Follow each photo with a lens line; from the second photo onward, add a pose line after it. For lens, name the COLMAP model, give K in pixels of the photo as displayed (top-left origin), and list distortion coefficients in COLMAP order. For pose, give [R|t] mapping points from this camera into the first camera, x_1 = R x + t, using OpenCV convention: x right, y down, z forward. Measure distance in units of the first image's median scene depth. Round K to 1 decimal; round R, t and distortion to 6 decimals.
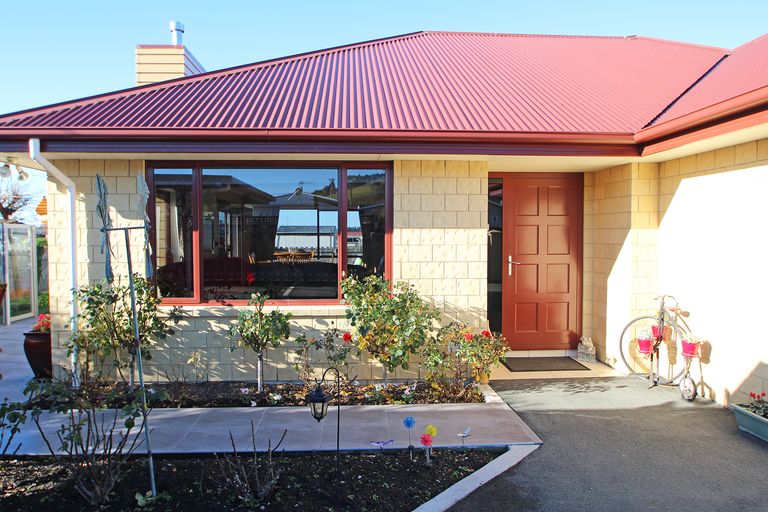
lens RADIAL K [[519.4, 0, 384.0], [0, 519.4, 256.0], [0, 0, 1]] dist [-0.018443, -0.000594]
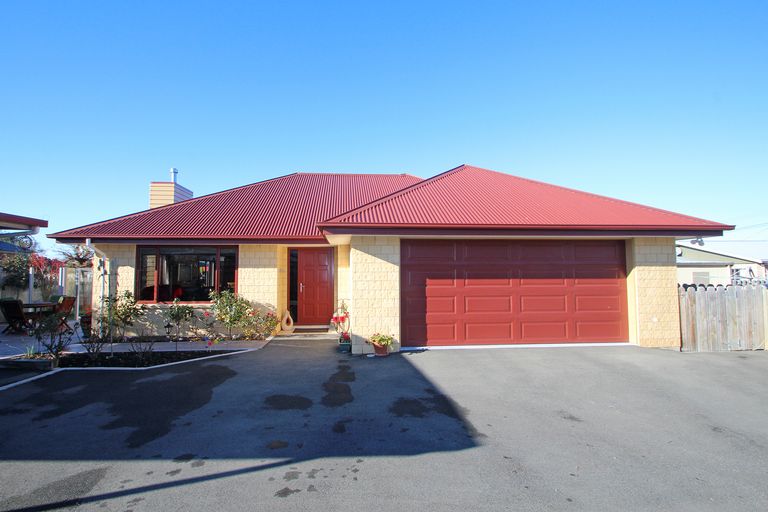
lens RADIAL K [[376.9, 0, 383.3], [0, 376.9, 249.4], [0, 0, 1]] dist [0.000057, -0.000002]
pose [[0.999590, -0.000456, 0.028645, 0.671914], [0.003177, 0.995468, -0.095042, 0.012196], [-0.028472, 0.095094, 0.995061, -0.829357]]
